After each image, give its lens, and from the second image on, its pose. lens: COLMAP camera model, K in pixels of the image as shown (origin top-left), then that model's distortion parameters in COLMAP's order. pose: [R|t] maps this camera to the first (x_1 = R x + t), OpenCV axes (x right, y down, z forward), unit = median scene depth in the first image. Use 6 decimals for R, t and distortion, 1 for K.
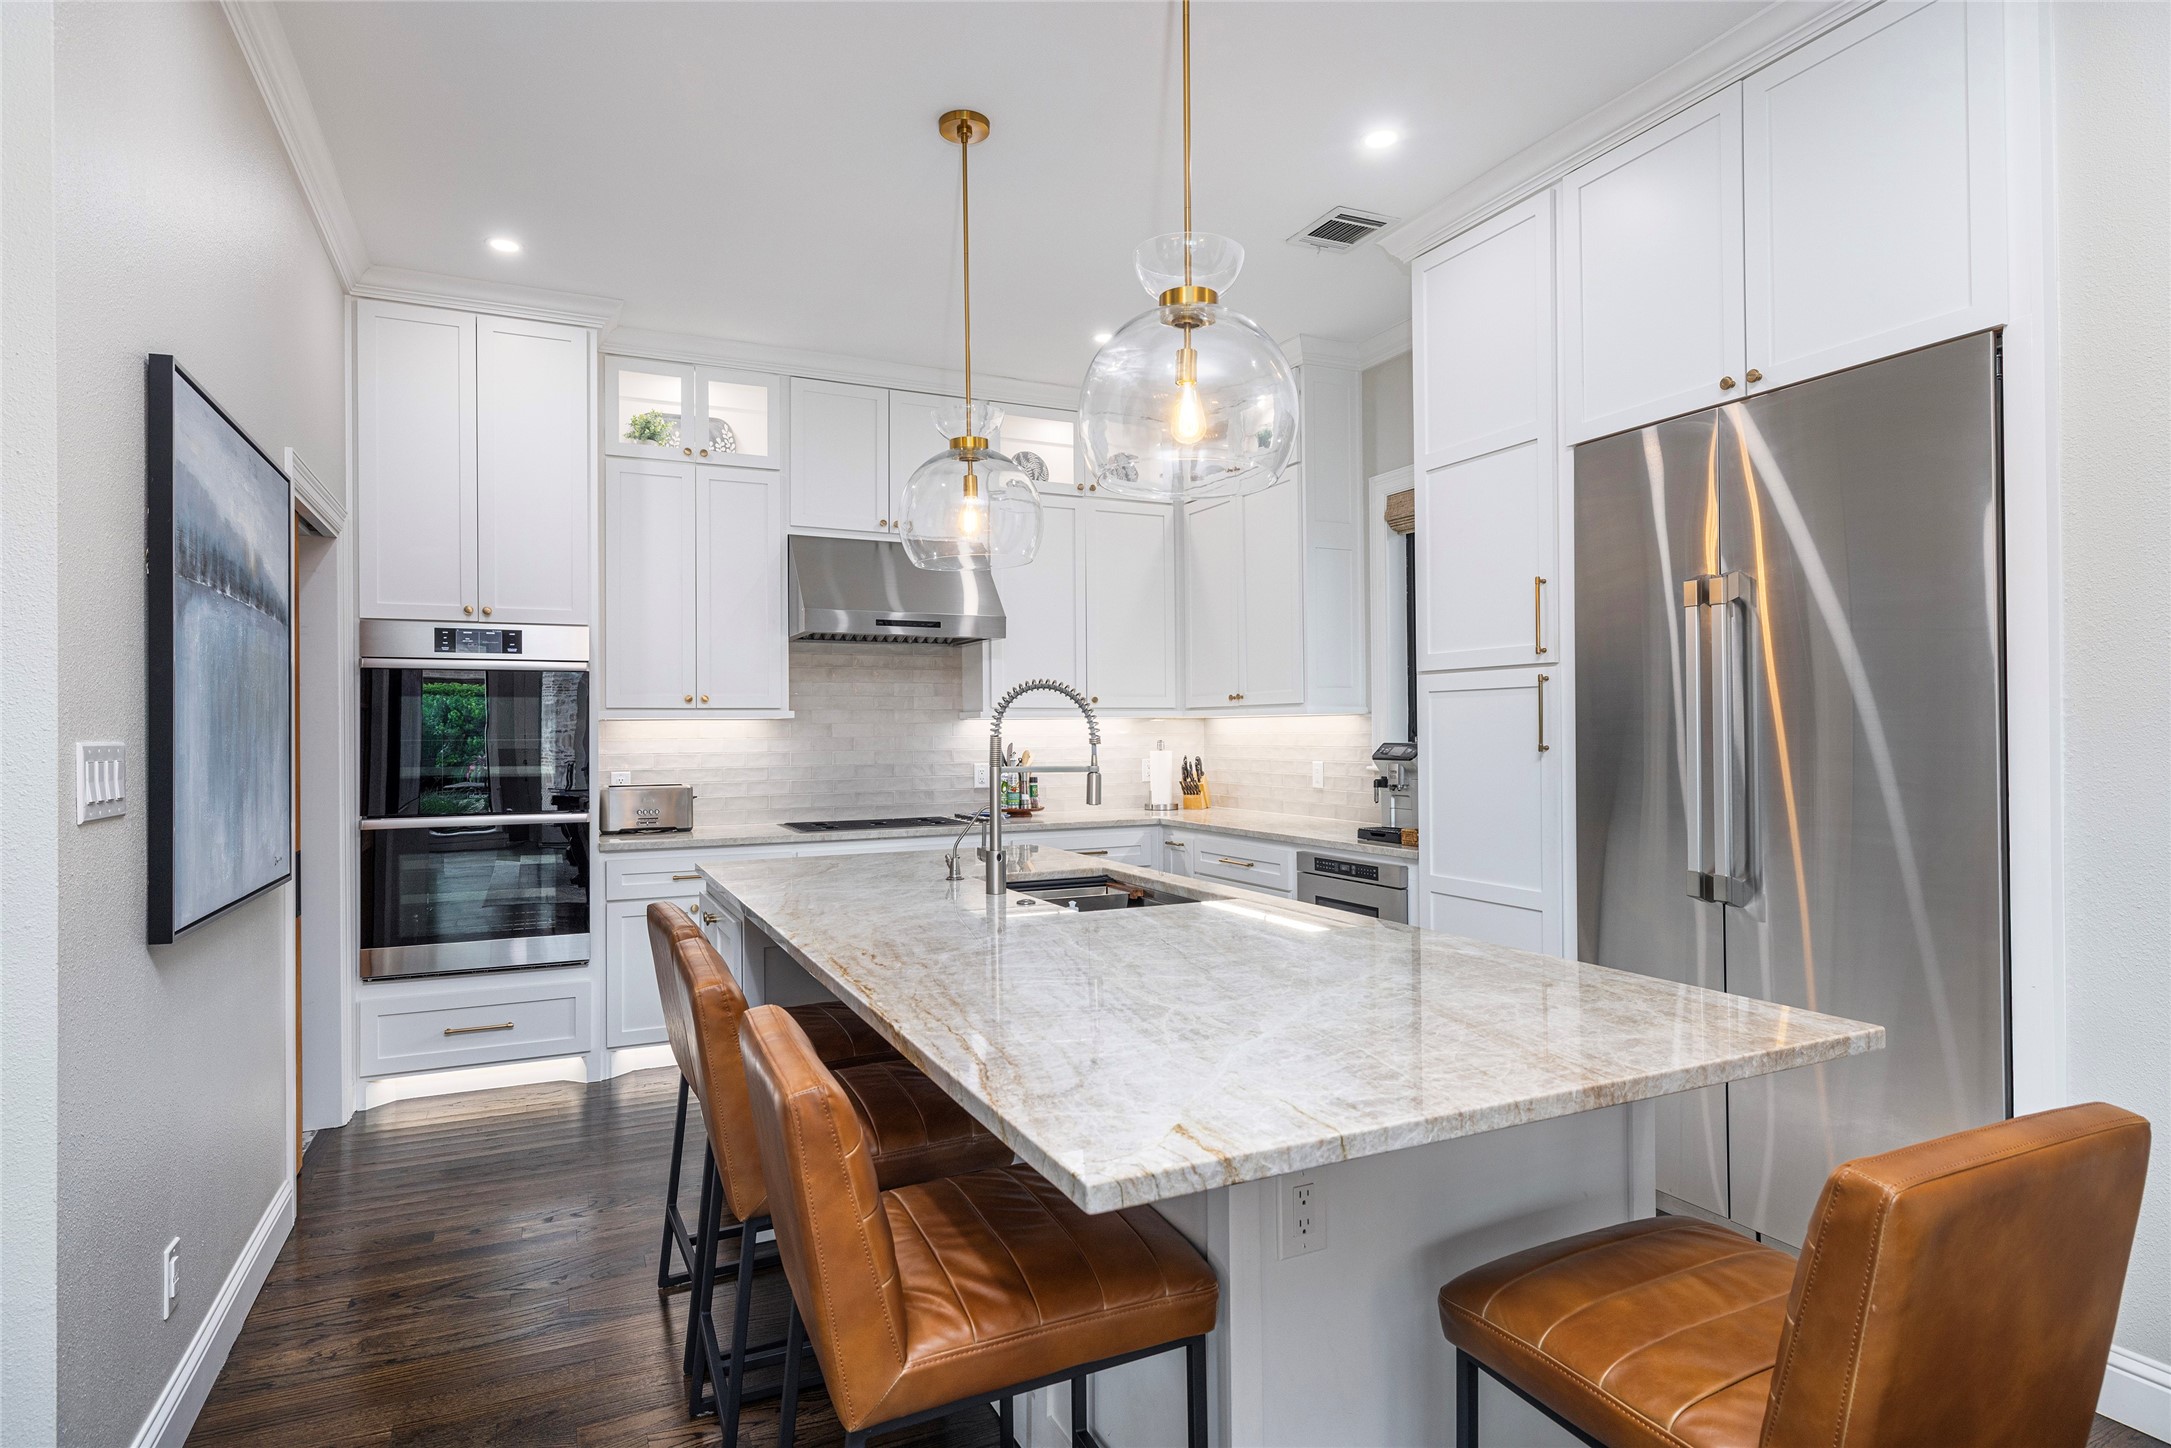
lens RADIAL K [[1155.5, 0, 1085.5], [0, 1155.5, 724.0], [0, 0, 1]] dist [0.002661, -0.000173]
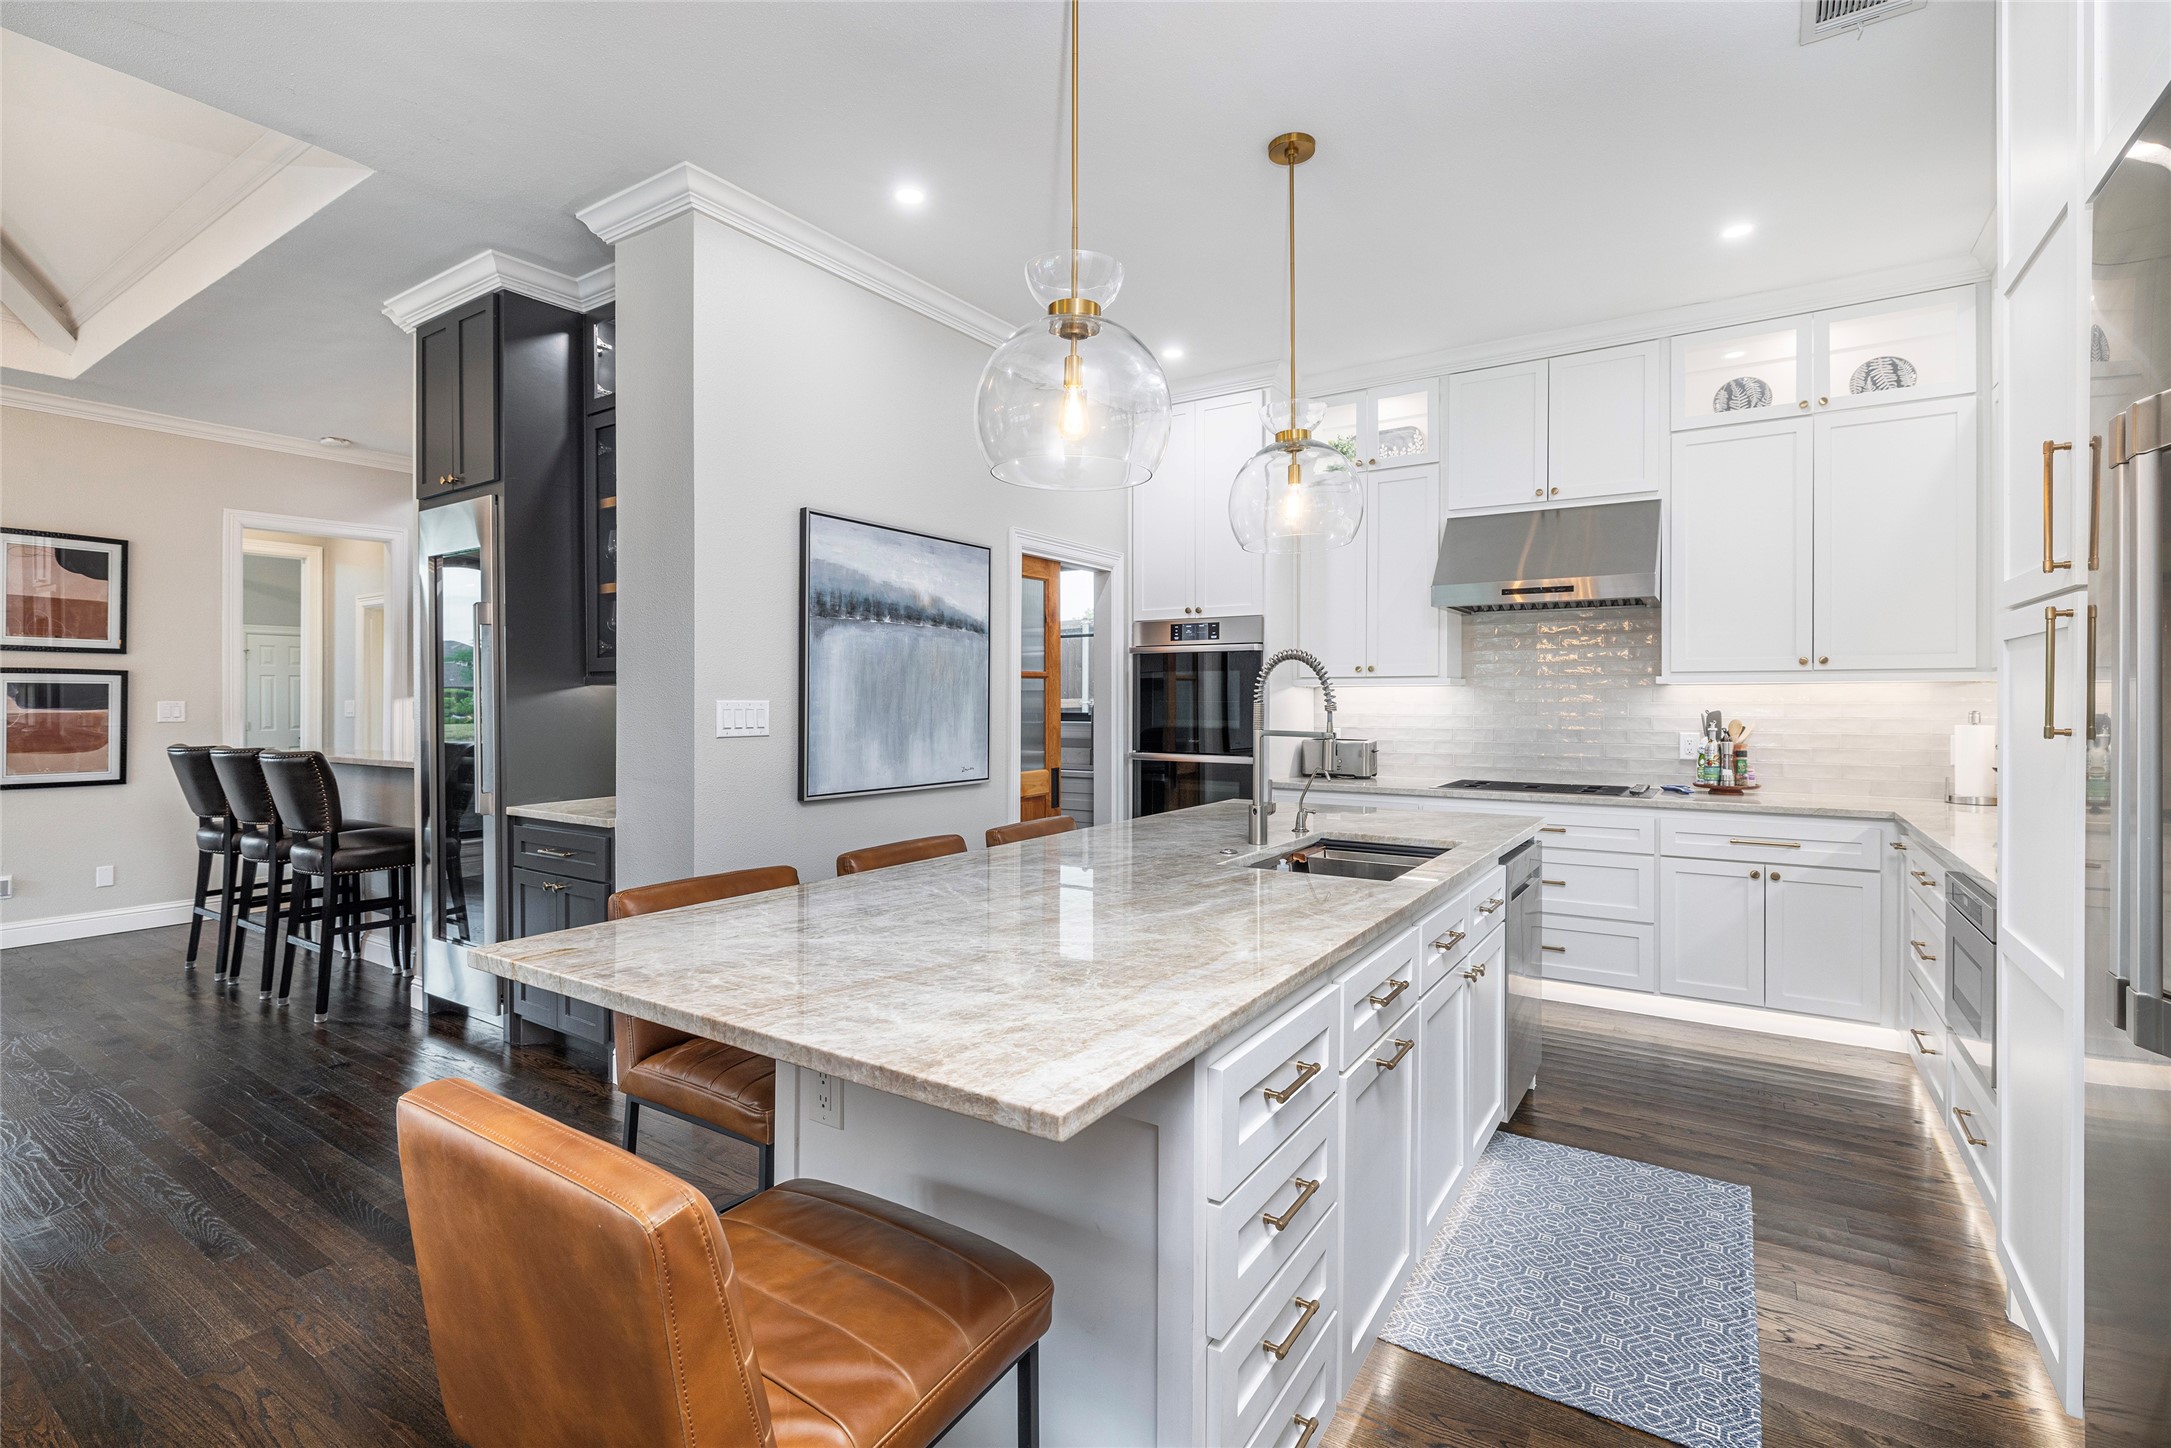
lens RADIAL K [[988.9, 0, 1084.9], [0, 988.9, 696.7], [0, 0, 1]] dist [-0.001949, -0.000092]
pose [[0.519615, 0.005110, -0.854385, 0.384127], [0.001715, 0.999974, 0.007023, -0.000862], [0.854399, -0.005114, 0.519593, 0.217313]]
